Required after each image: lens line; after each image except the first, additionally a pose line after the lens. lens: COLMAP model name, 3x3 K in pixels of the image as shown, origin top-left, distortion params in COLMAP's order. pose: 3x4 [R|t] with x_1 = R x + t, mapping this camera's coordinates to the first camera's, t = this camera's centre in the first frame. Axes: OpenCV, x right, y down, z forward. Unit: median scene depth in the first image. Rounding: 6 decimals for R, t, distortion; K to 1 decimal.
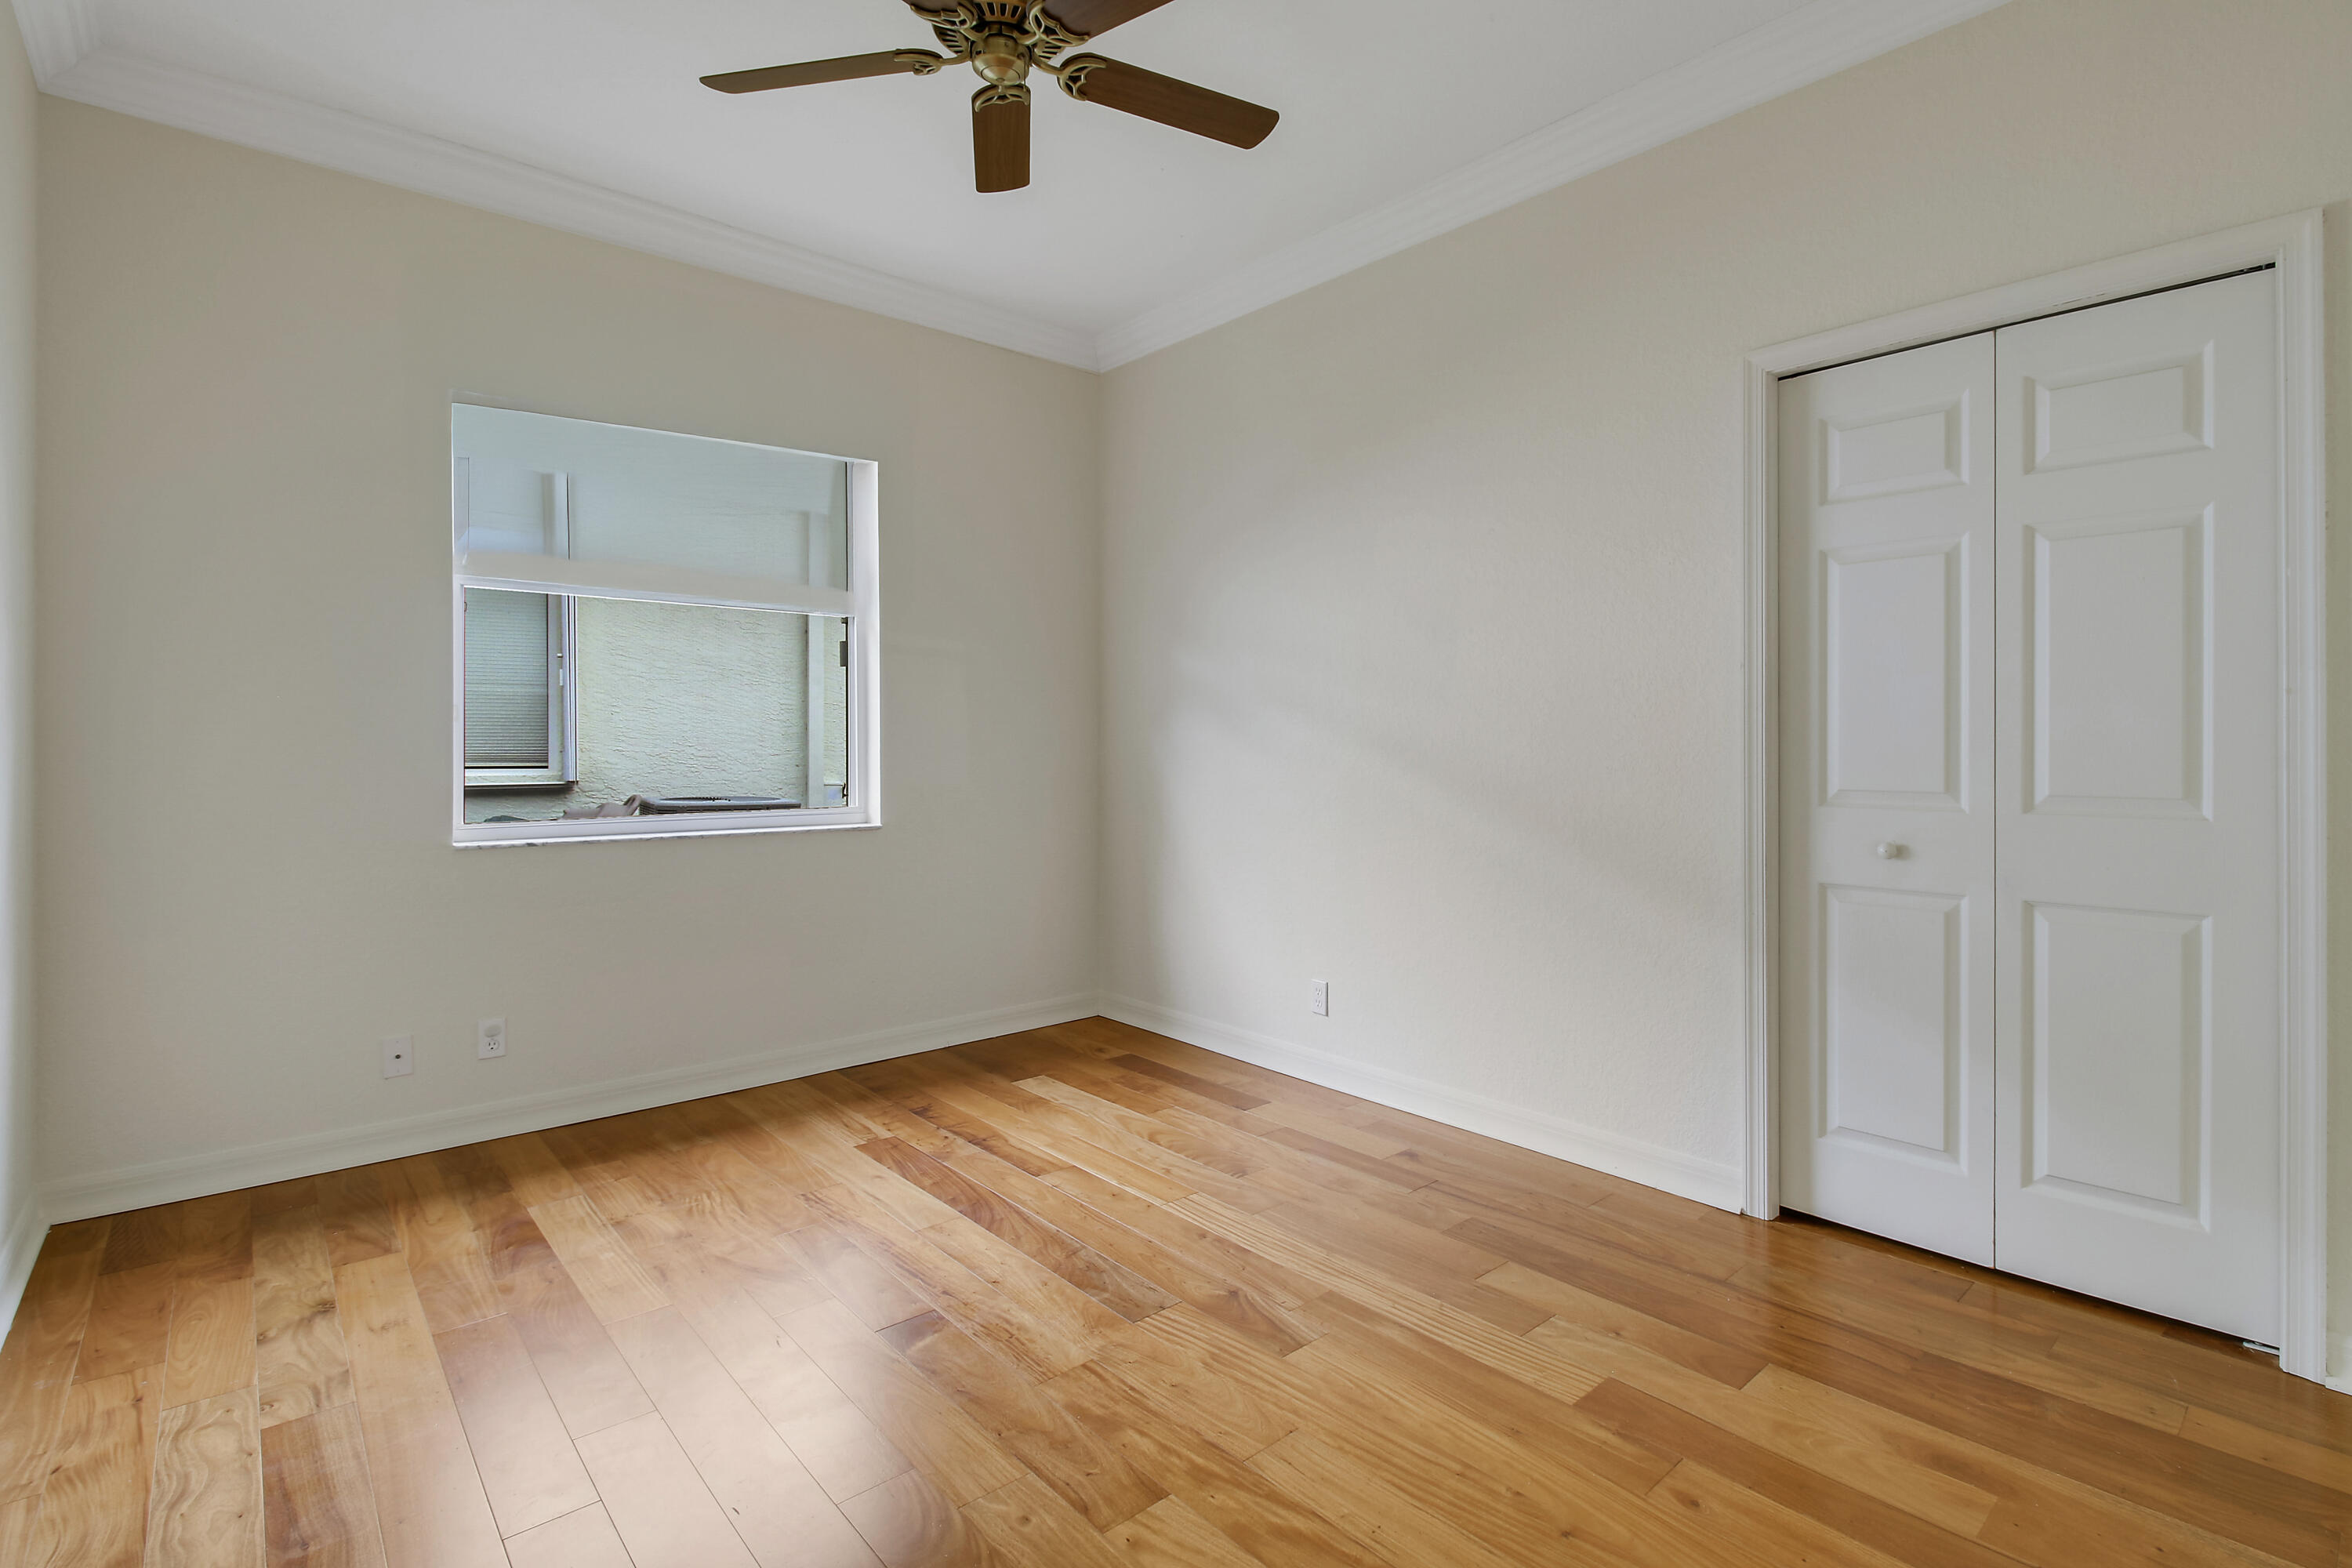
lens RADIAL K [[1133.9, 0, 1173.2], [0, 1133.9, 754.9], [0, 0, 1]] dist [0.001578, -0.011162]
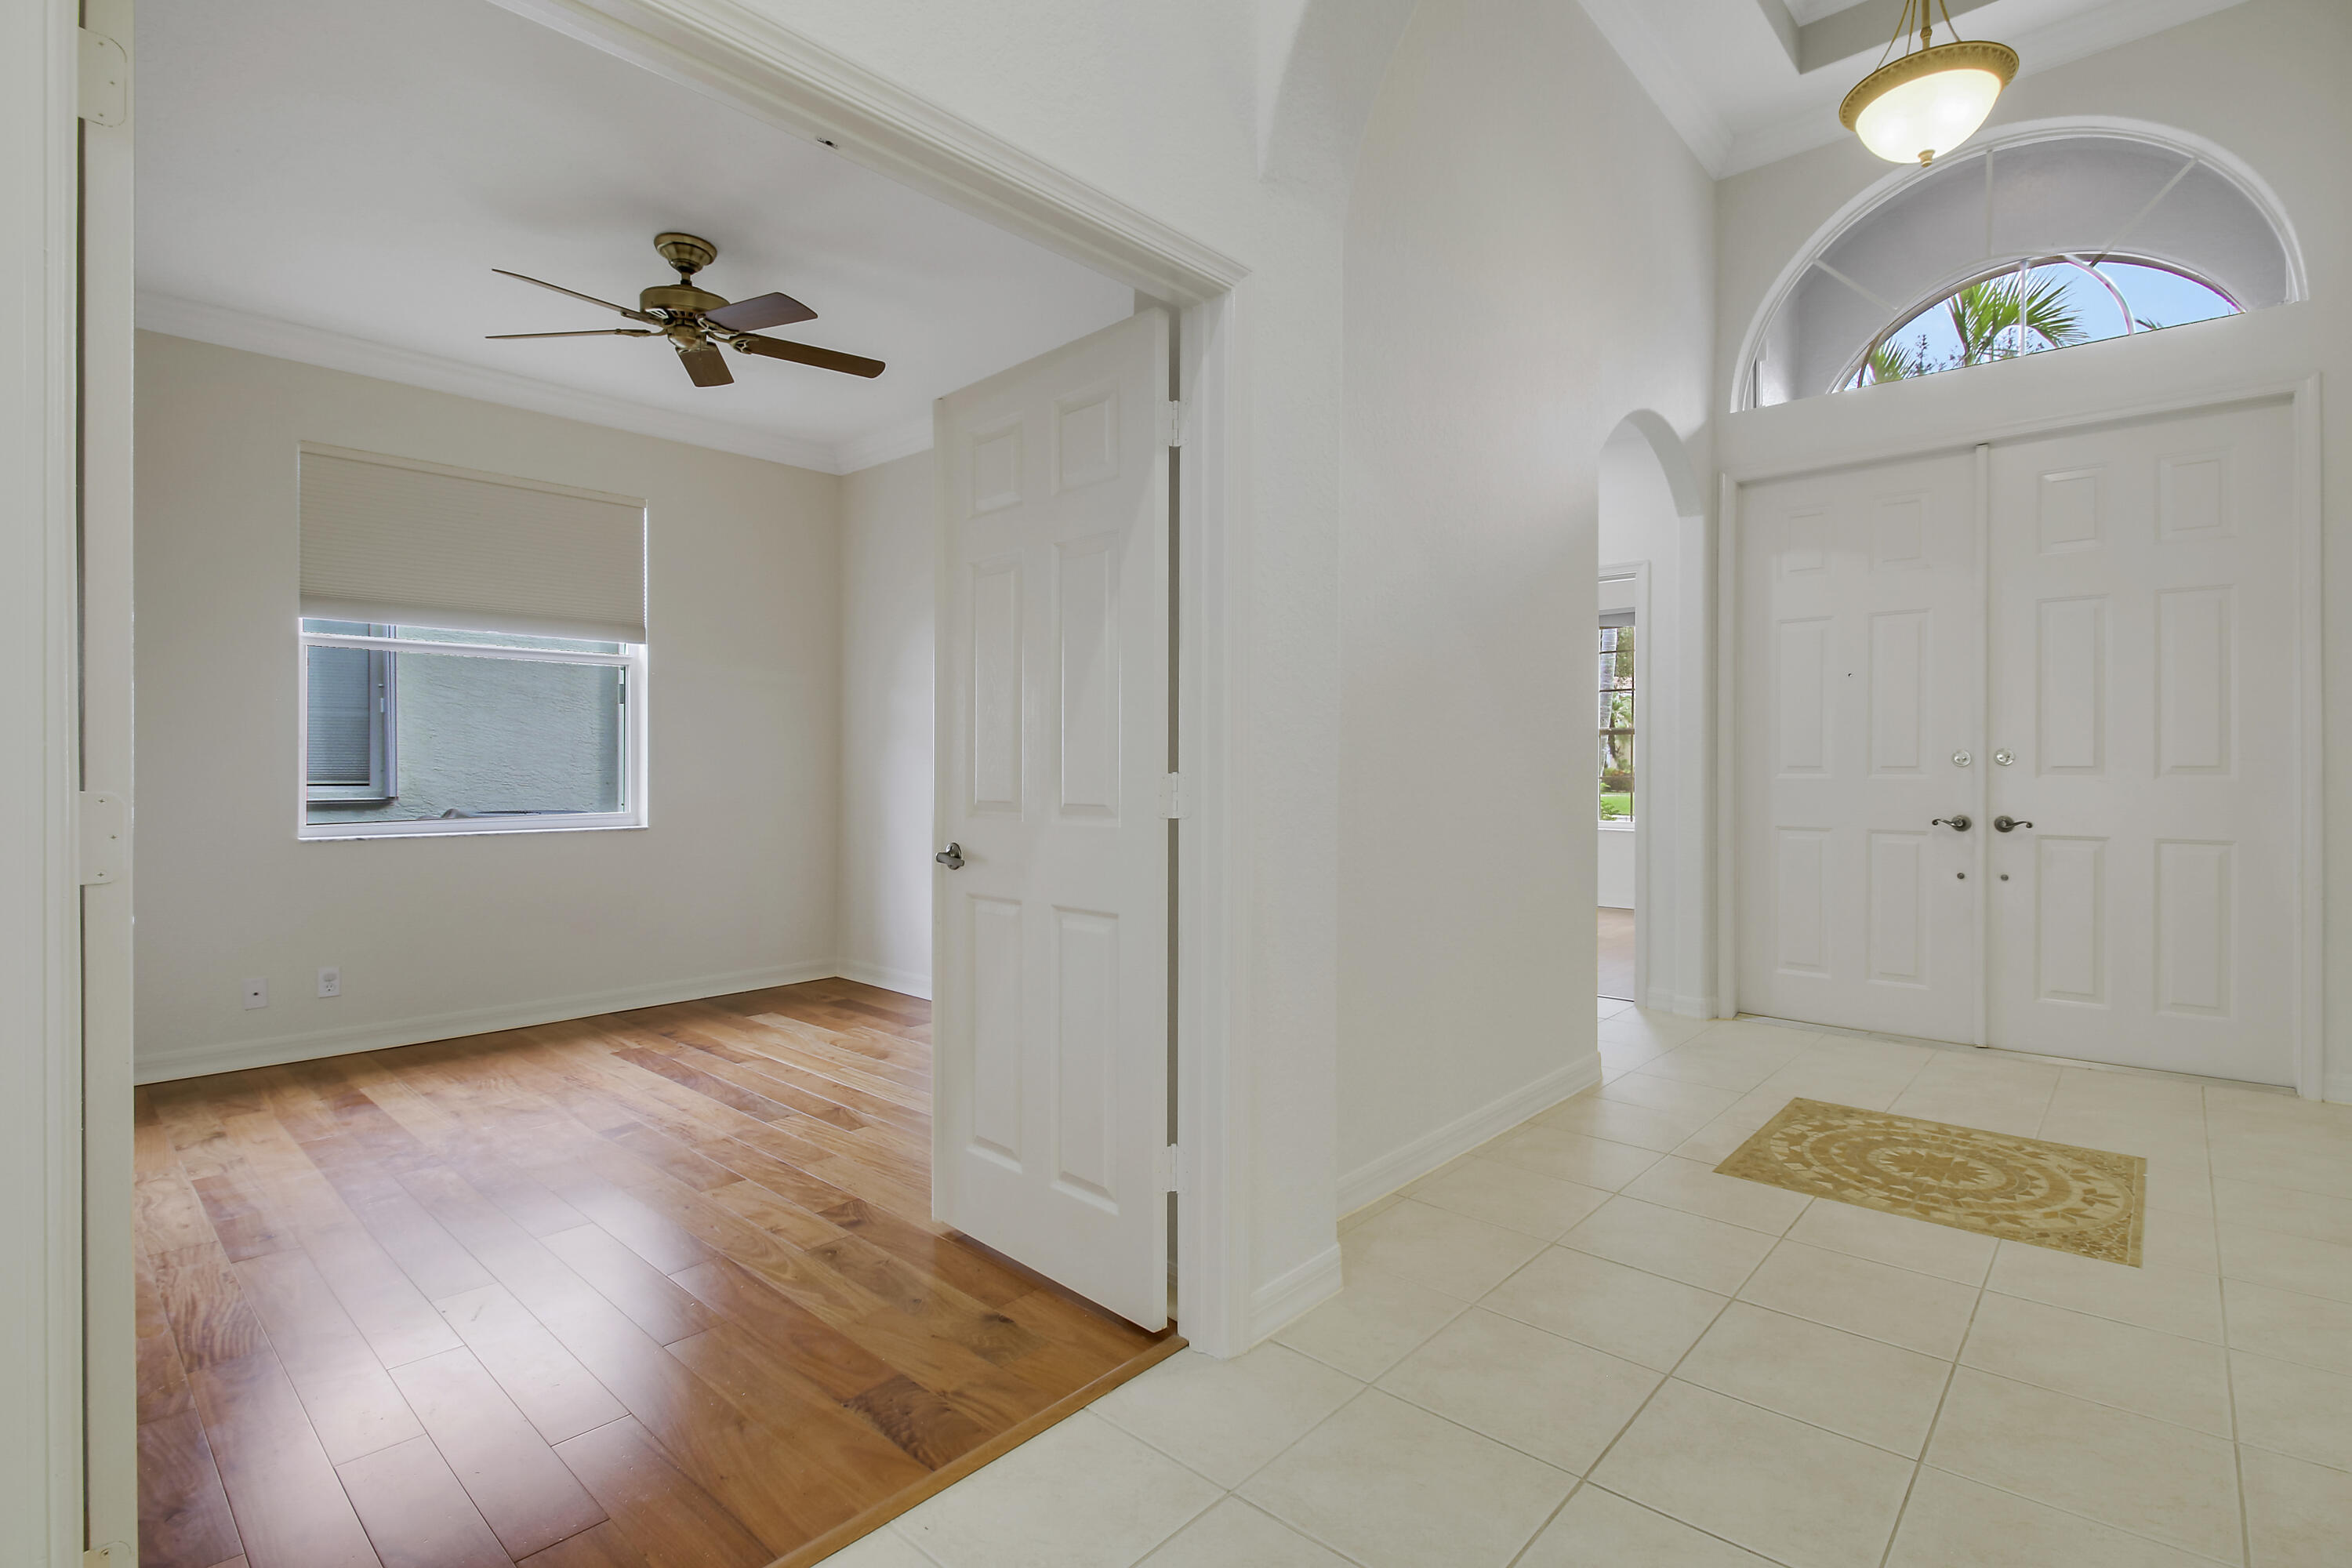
lens RADIAL K [[1101.3, 0, 1179.4], [0, 1101.3, 768.8], [0, 0, 1]] dist [0.000425, -0.010953]
pose [[0.990907, 0.001620, 0.134537, 0.251328], [-0.000991, 0.999988, -0.004741, -0.000542], [-0.134543, 0.004564, 0.990897, -0.479724]]
